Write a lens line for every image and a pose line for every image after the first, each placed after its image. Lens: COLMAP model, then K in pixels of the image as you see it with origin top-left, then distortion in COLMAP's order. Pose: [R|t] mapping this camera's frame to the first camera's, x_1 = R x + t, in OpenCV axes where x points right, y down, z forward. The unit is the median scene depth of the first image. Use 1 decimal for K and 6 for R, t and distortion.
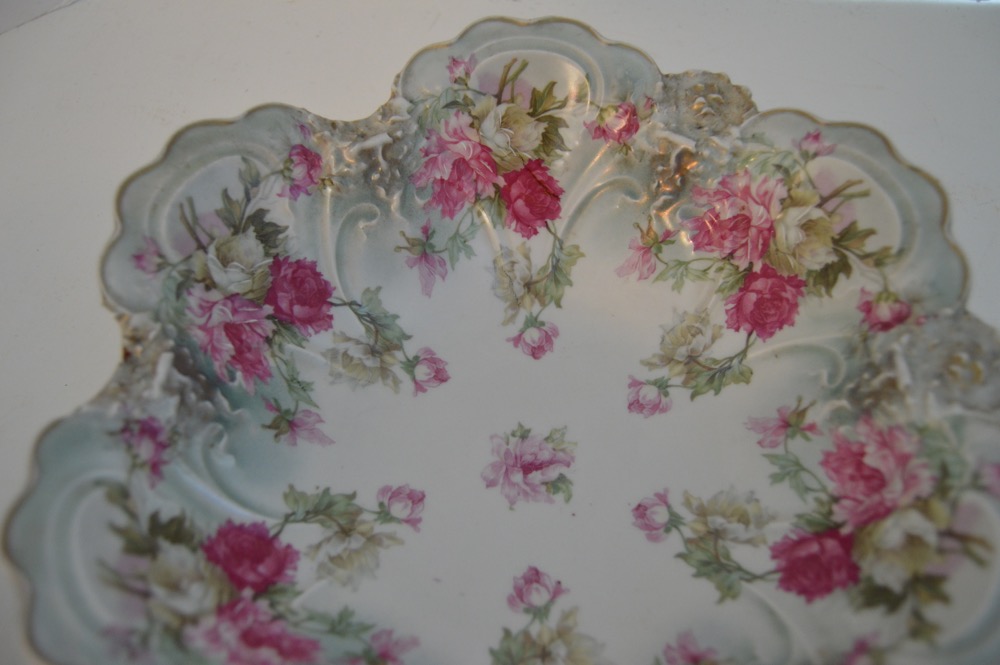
lens RADIAL K [[805.1, 0, 500.0], [0, 805.1, 332.5], [0, 0, 1]] dist [-0.096776, 0.011885]
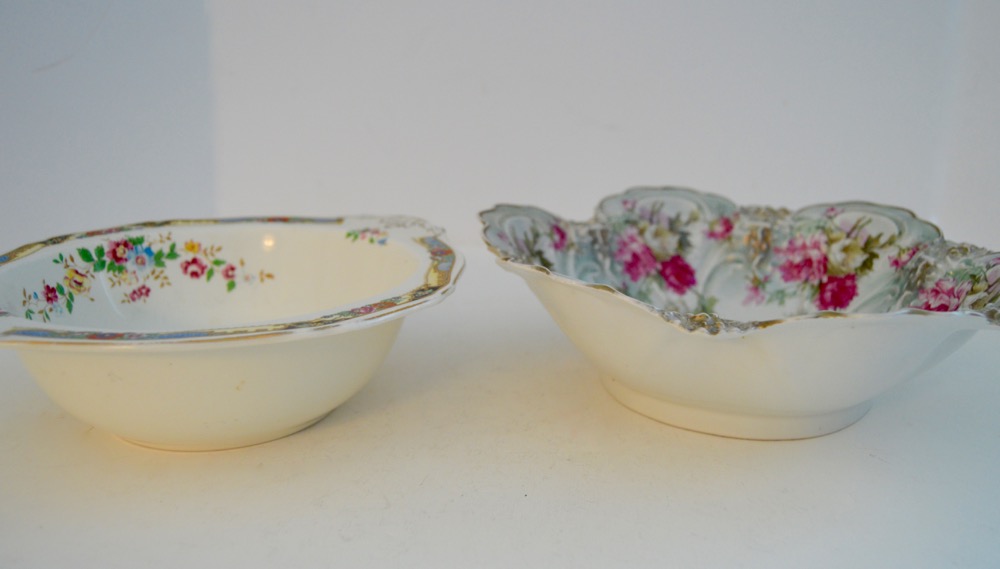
lens RADIAL K [[798.4, 0, 522.8], [0, 798.4, 285.3], [0, 0, 1]] dist [-0.035175, -0.175516]
pose [[0.986209, -0.026636, 0.163350, -0.604913], [0.126765, 0.756124, -0.642034, 0.955190], [-0.106412, 0.653886, 0.749072, -0.193950]]
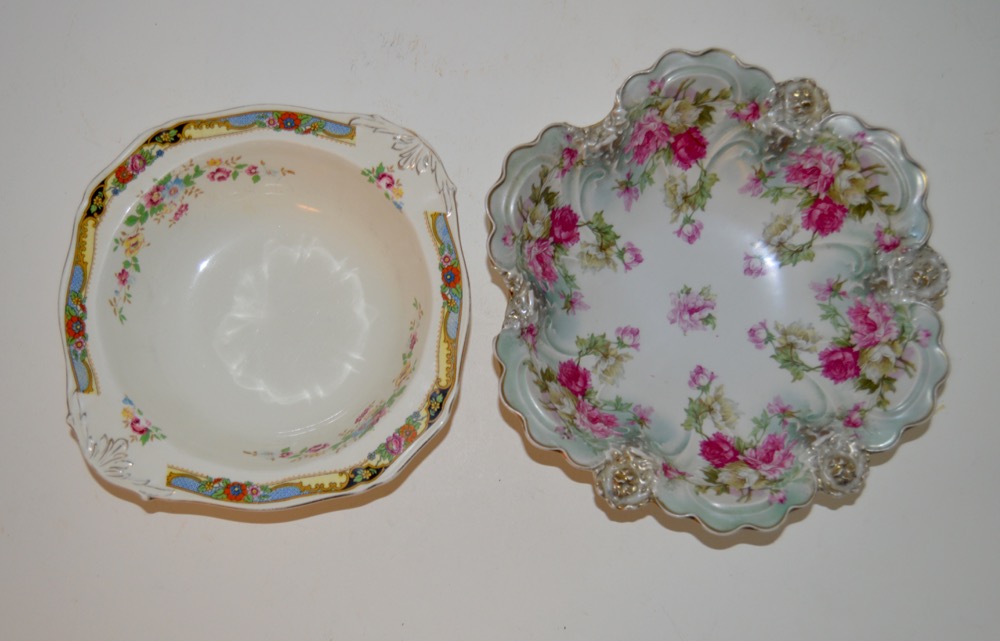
lens RADIAL K [[1131.9, 0, 500.0], [0, 1131.9, 320.5], [0, 0, 1]] dist [-0.032161, -0.014945]
pose [[0.996079, -0.063394, 0.061702, -0.569003], [0.032055, 0.908721, 0.416171, -0.914066], [-0.082453, -0.412561, 0.907191, -1.343403]]
